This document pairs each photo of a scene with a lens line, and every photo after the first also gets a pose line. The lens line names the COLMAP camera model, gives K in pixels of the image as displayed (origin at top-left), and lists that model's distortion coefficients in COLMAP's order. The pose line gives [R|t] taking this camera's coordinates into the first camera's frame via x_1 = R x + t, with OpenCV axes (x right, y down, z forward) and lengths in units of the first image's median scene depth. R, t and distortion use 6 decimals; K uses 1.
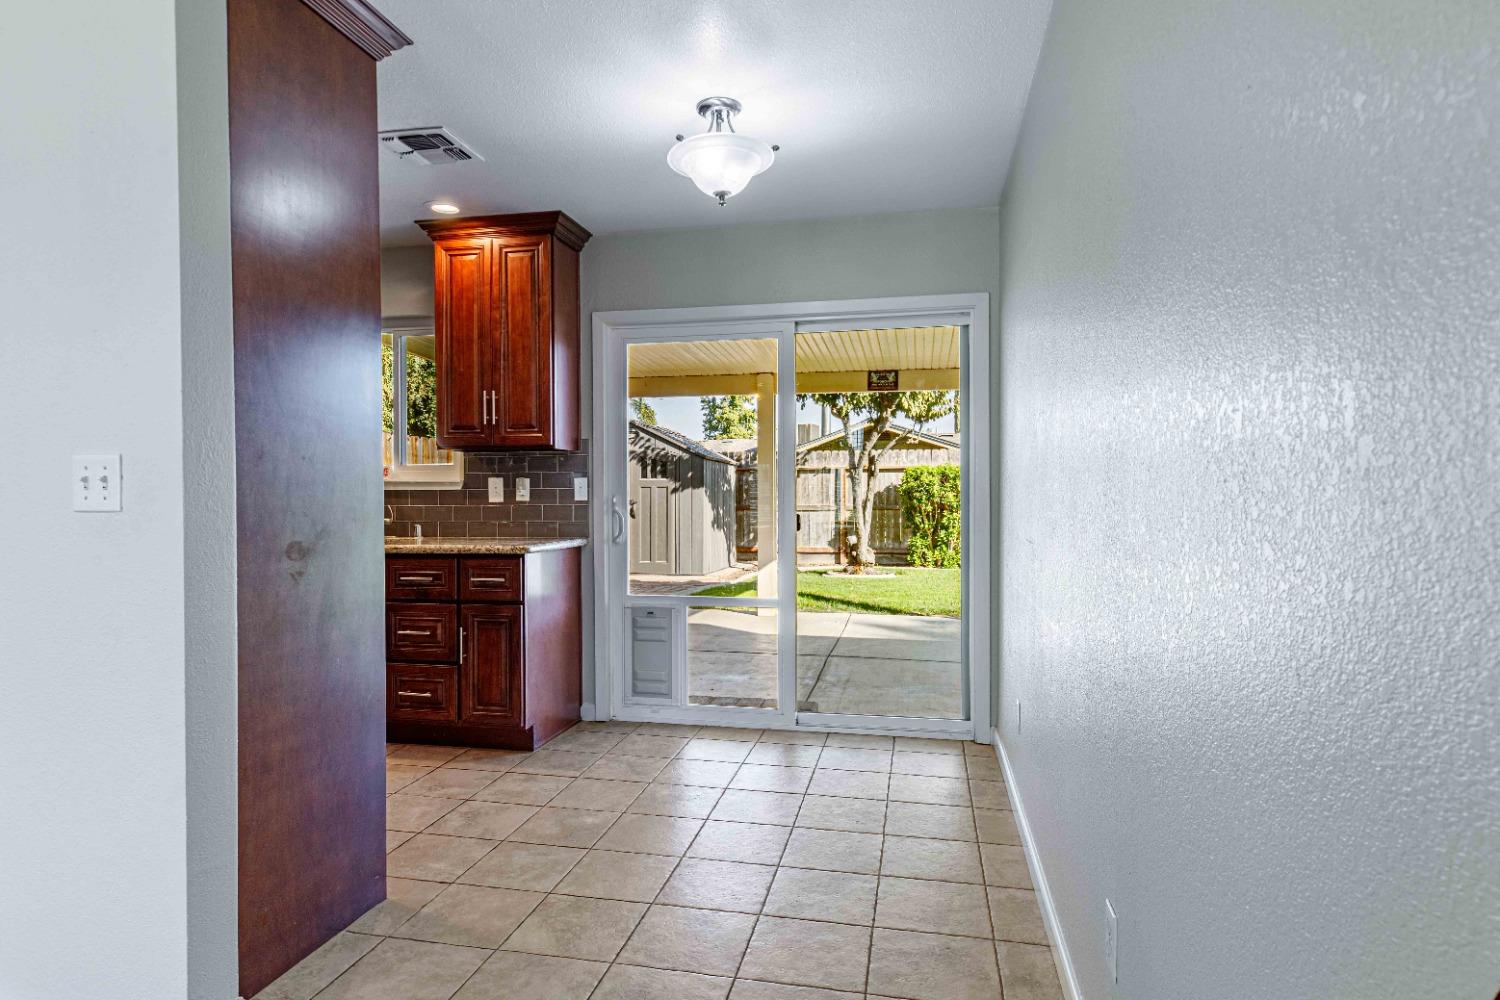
lens RADIAL K [[836.3, 0, 750.0], [0, 836.3, 500.0], [0, 0, 1]] dist [-0.000699, -0.000183]
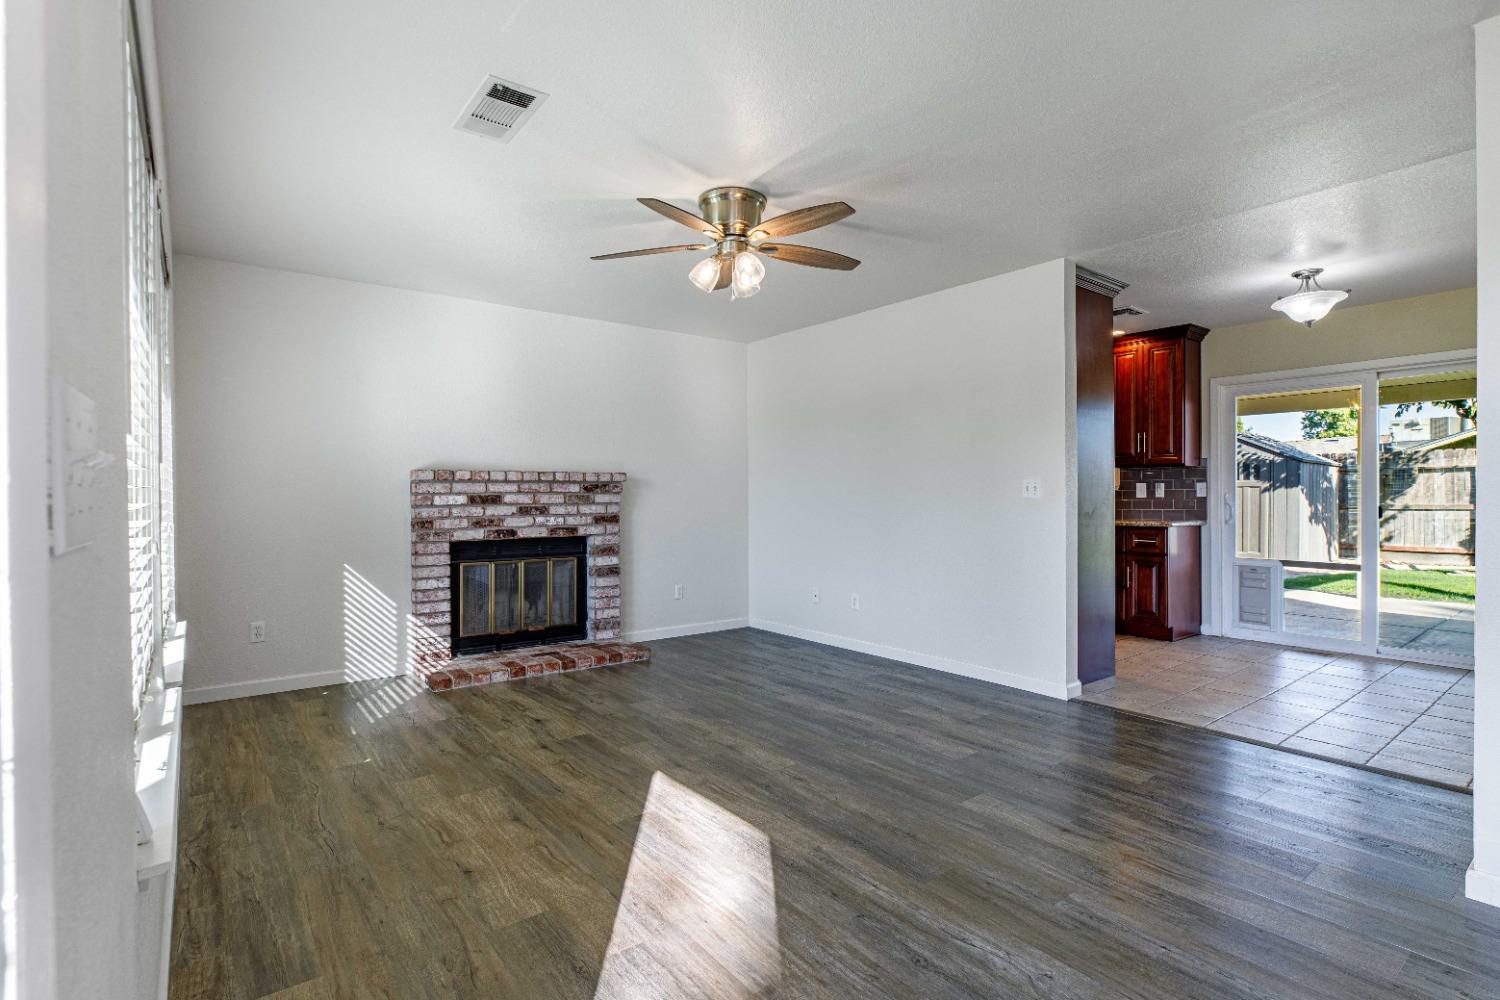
lens RADIAL K [[721.9, 0, 750.0], [0, 721.9, 500.0], [0, 0, 1]] dist [-0.000971, -0.001226]
pose [[0.758840, 0.003554, -0.651267, 0.041553], [-0.002968, 0.999994, 0.001999, 0.006798], [0.651270, 0.000416, 0.758846, -0.610368]]
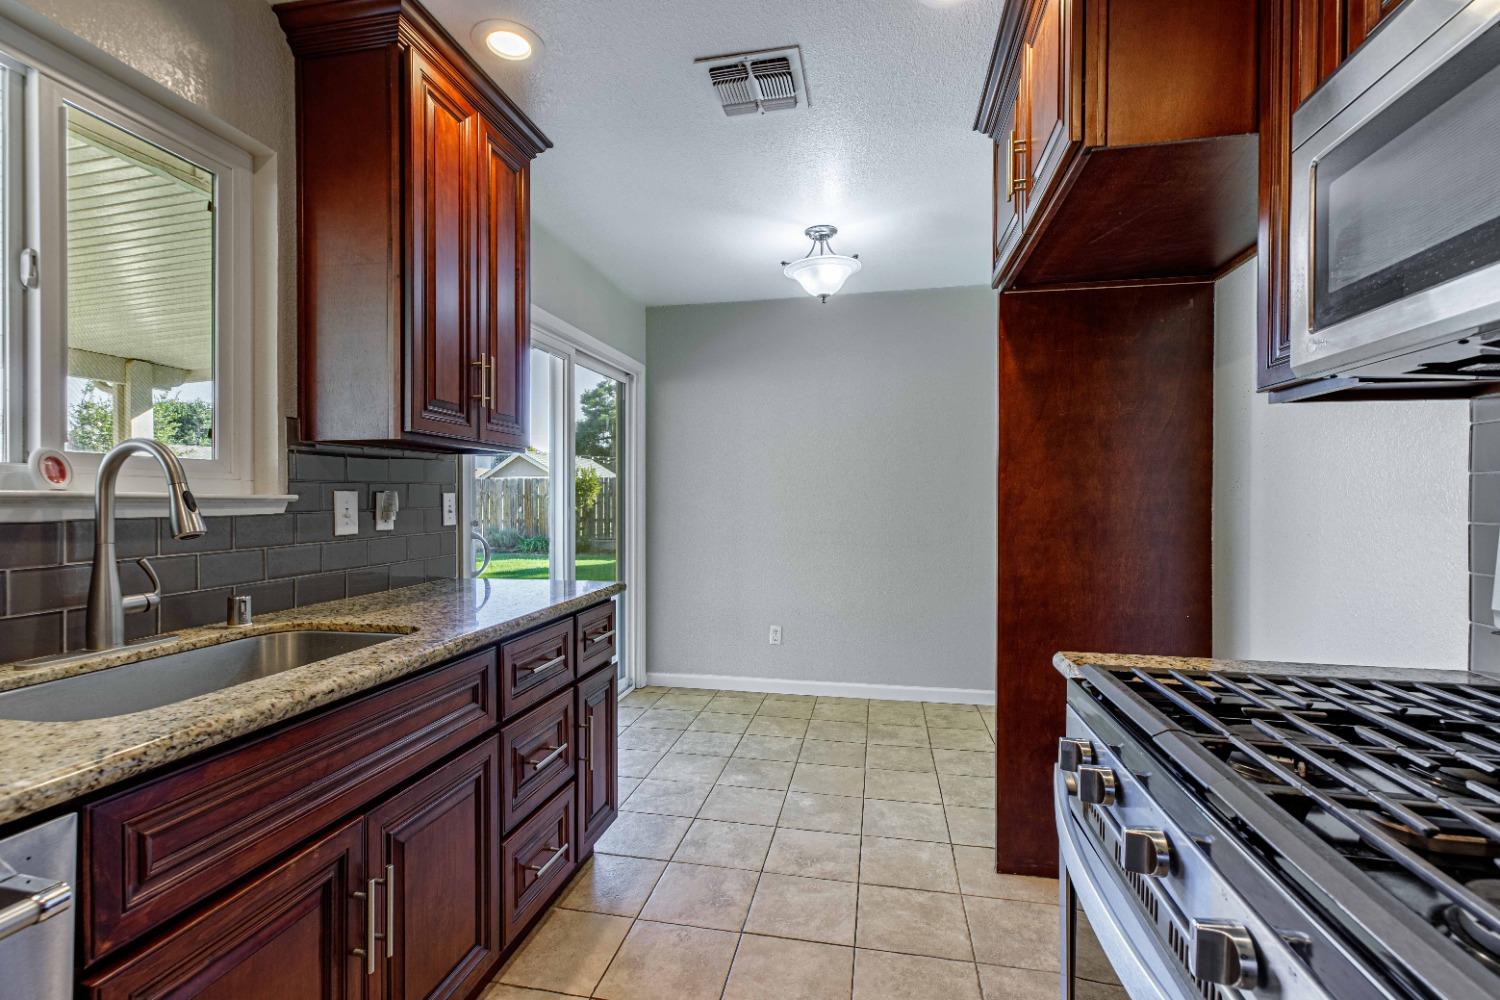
lens RADIAL K [[666.2, 0, 750.0], [0, 666.2, 500.0], [0, 0, 1]] dist [0.000313, 0.000006]
pose [[0.002551, -0.002878, 0.999993, -0.759966], [0.011474, 0.999930, 0.002848, -0.019345], [-0.999931, 0.011466, 0.002584, 0.747391]]
